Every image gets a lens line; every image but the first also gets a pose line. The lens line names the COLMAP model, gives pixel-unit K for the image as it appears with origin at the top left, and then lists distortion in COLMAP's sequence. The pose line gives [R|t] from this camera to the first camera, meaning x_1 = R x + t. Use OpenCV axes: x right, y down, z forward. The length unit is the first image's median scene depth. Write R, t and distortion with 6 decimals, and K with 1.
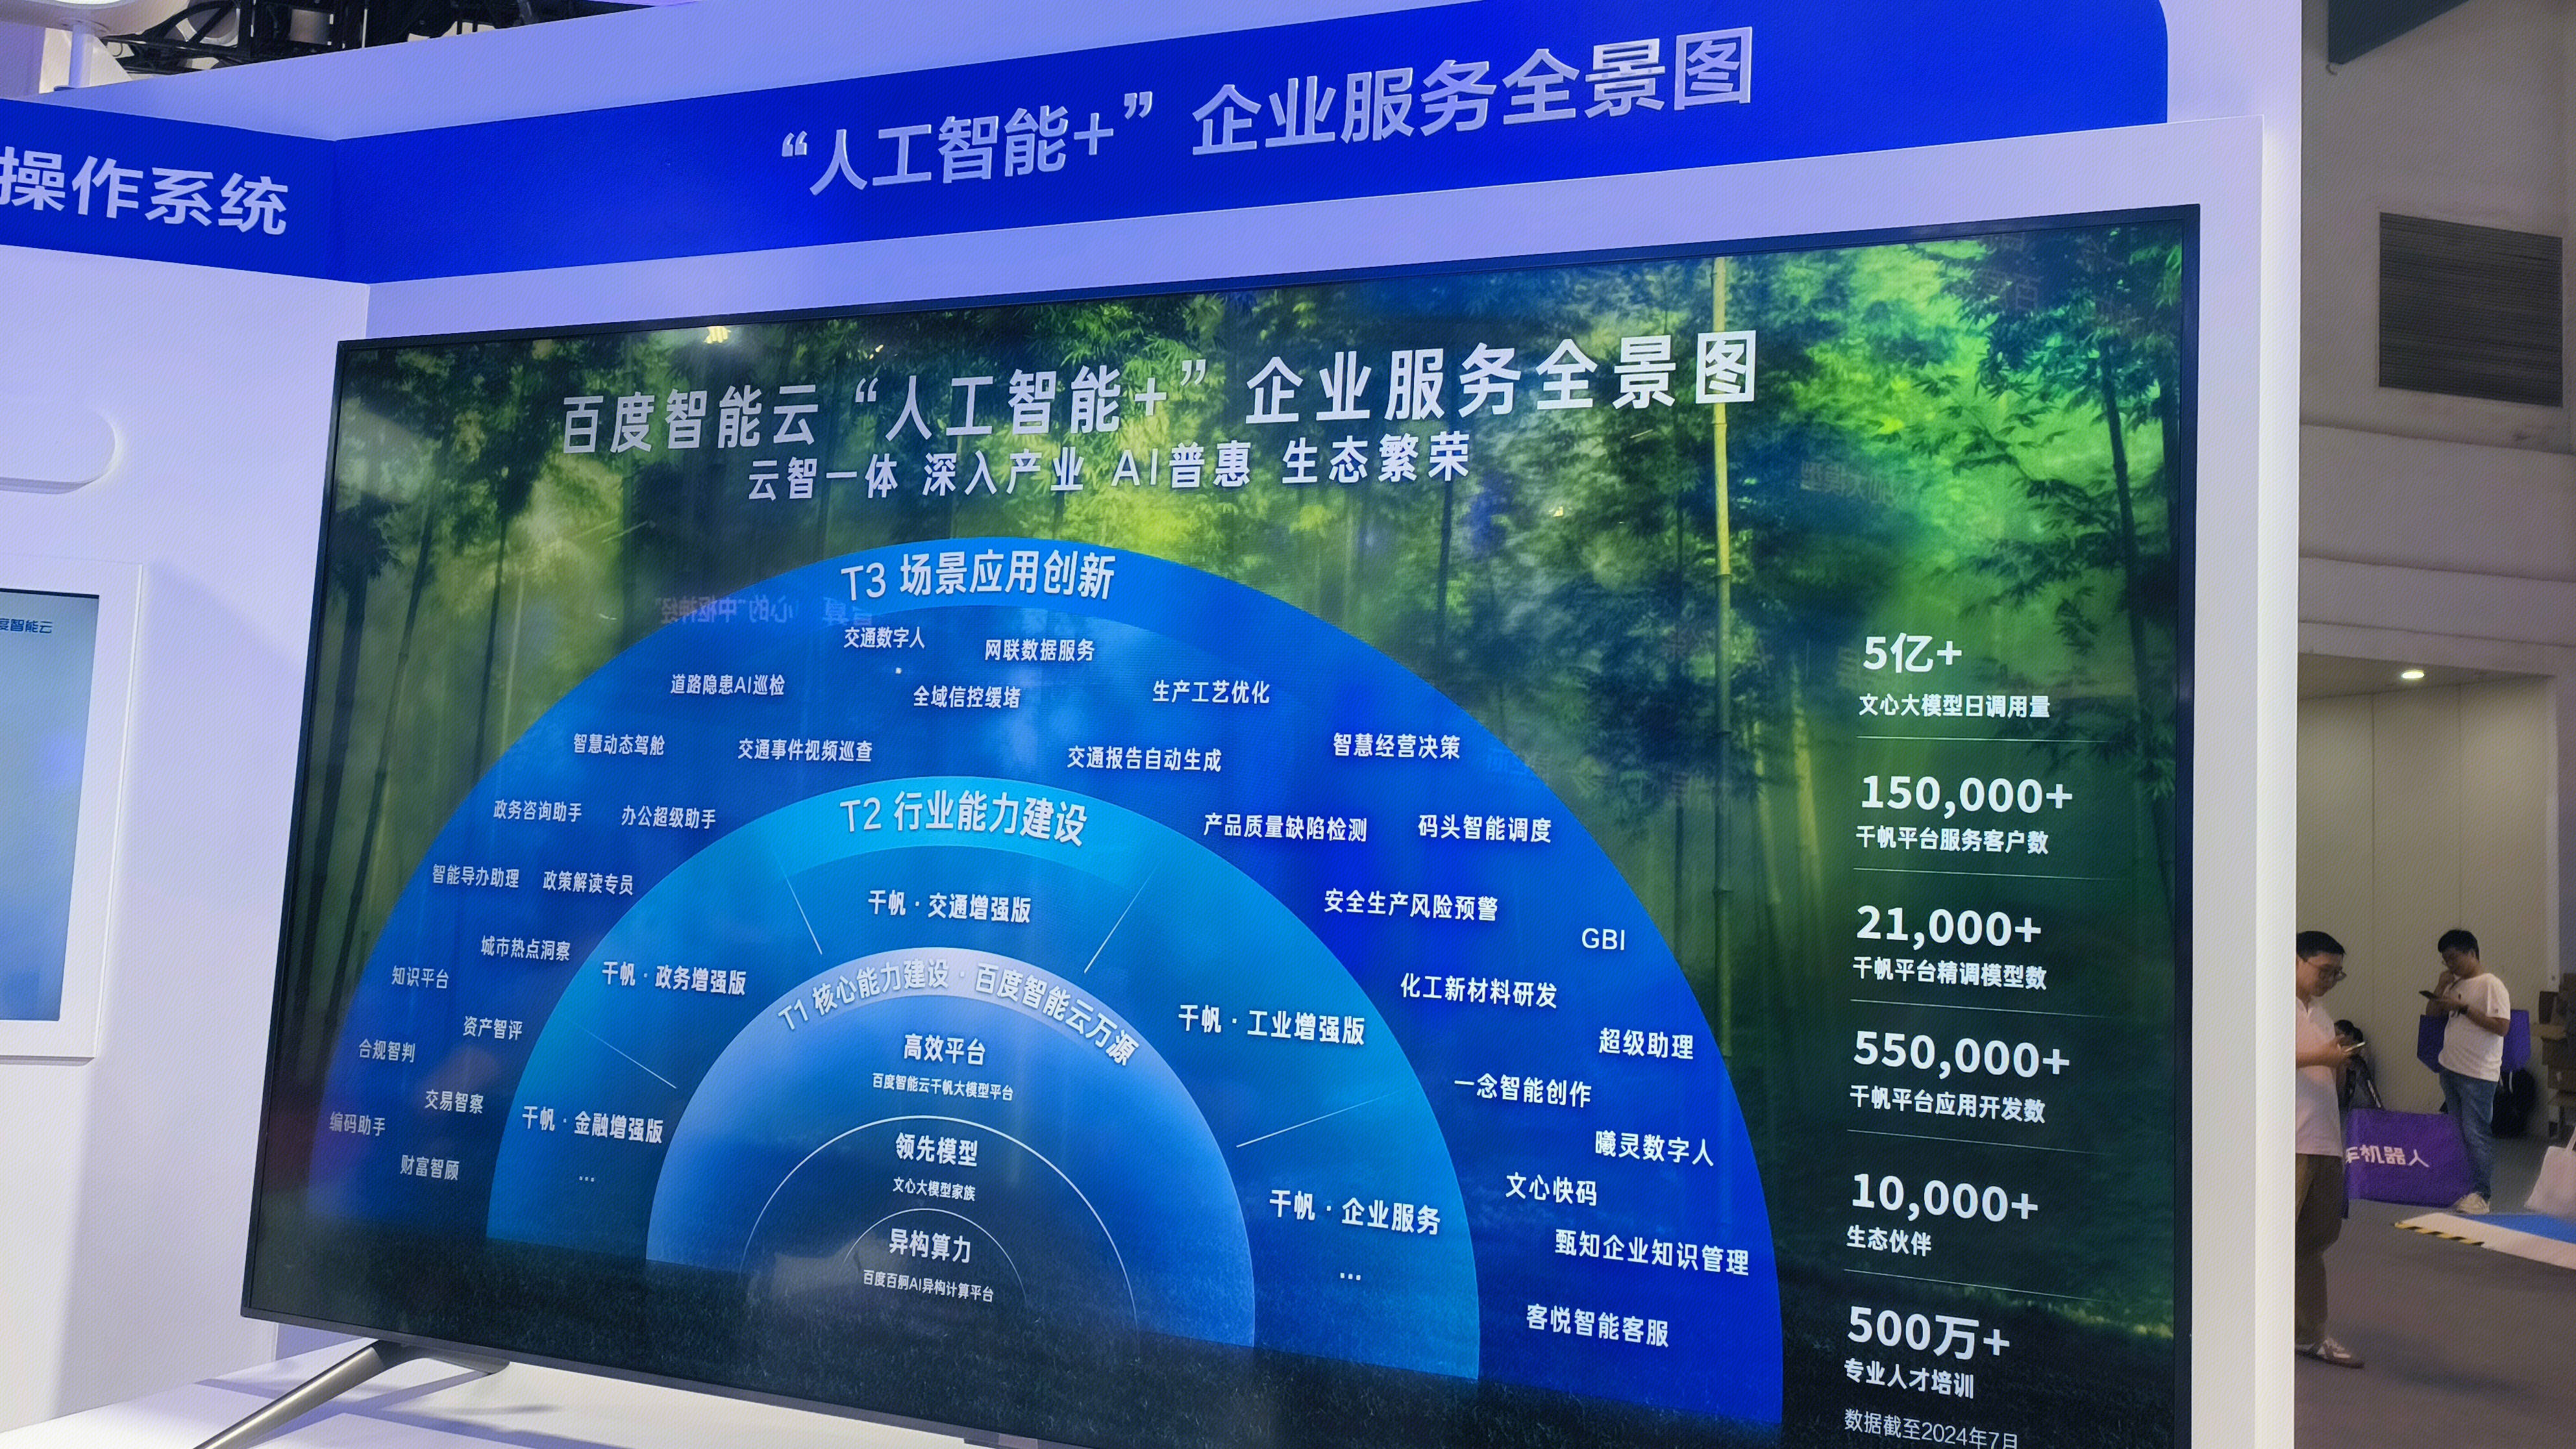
lens RADIAL K [[1872.2, 0, 1288.0], [0, 1872.2, 724.5], [0, 0, 1]] dist [0.015441, 0.010064]
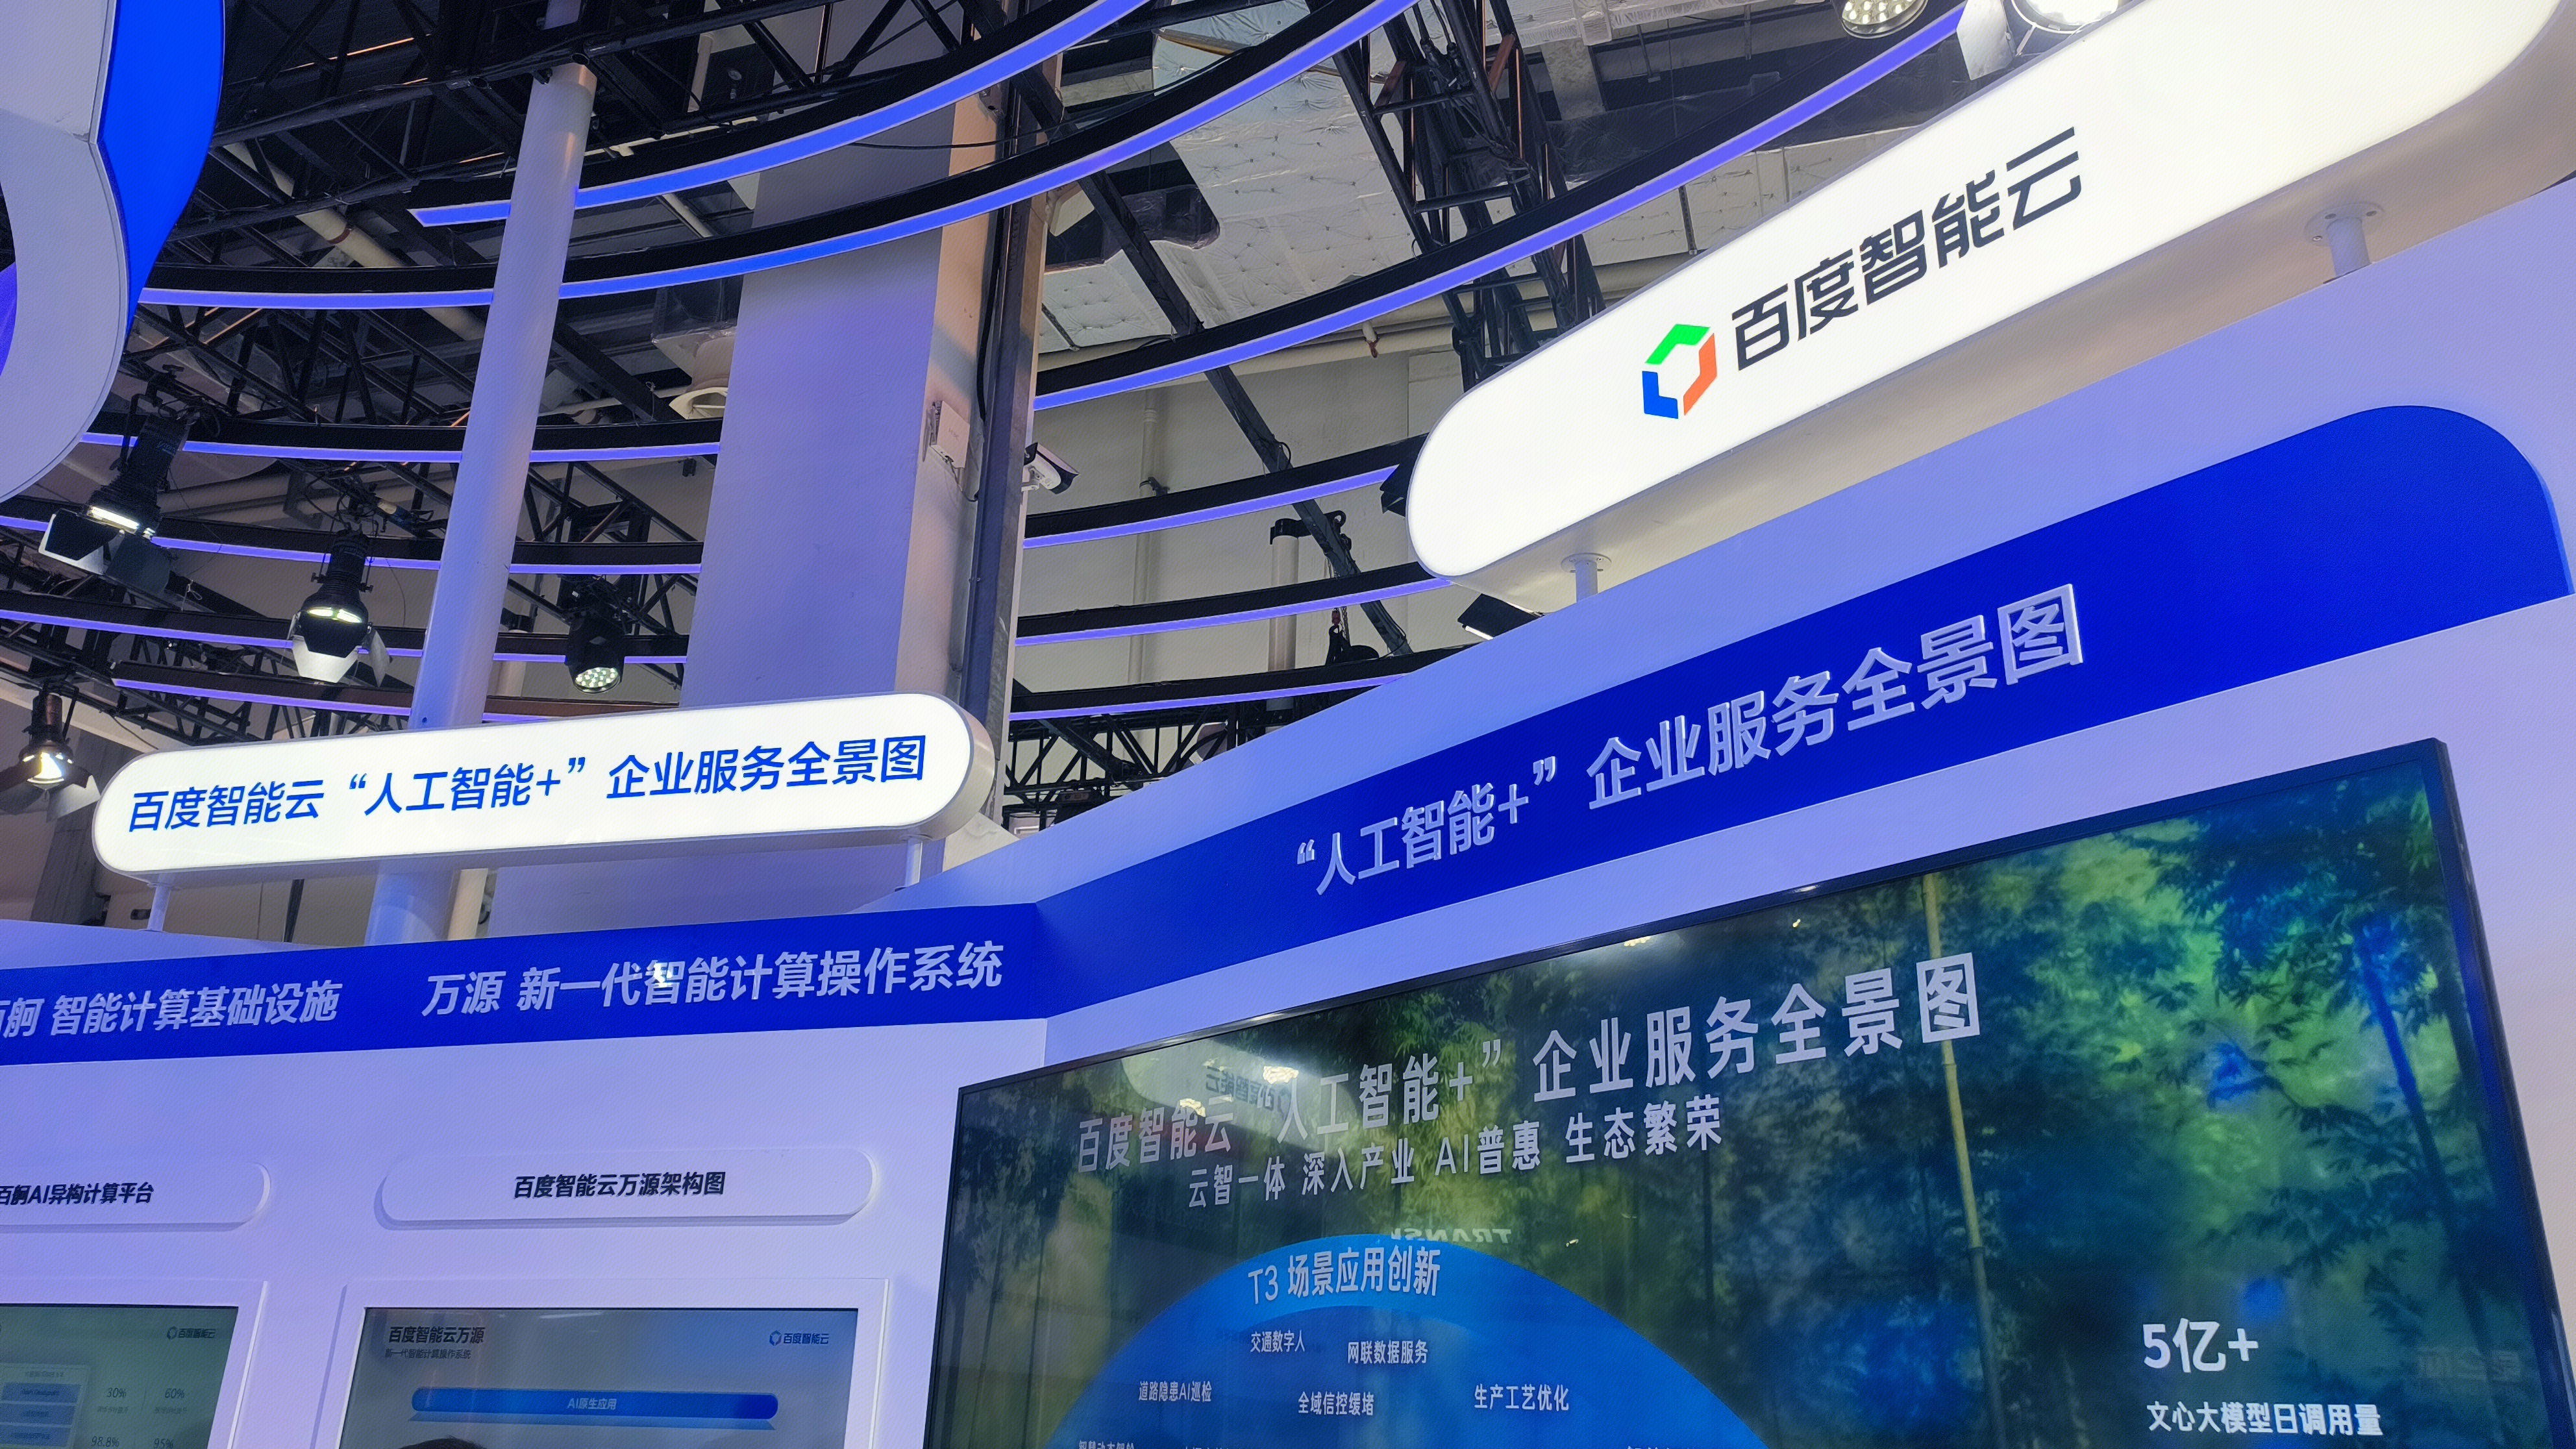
lens RADIAL K [[1872.2, 0, 1288.0], [0, 1872.2, 724.5], [0, 0, 1]] dist [0.015441, 0.010064]
pose [[0.855178, -0.204976, -0.476084, 0.391801], [0.055847, 0.949577, -0.308520, -0.056416], [0.515318, 0.237252, 0.823504, 0.089029]]
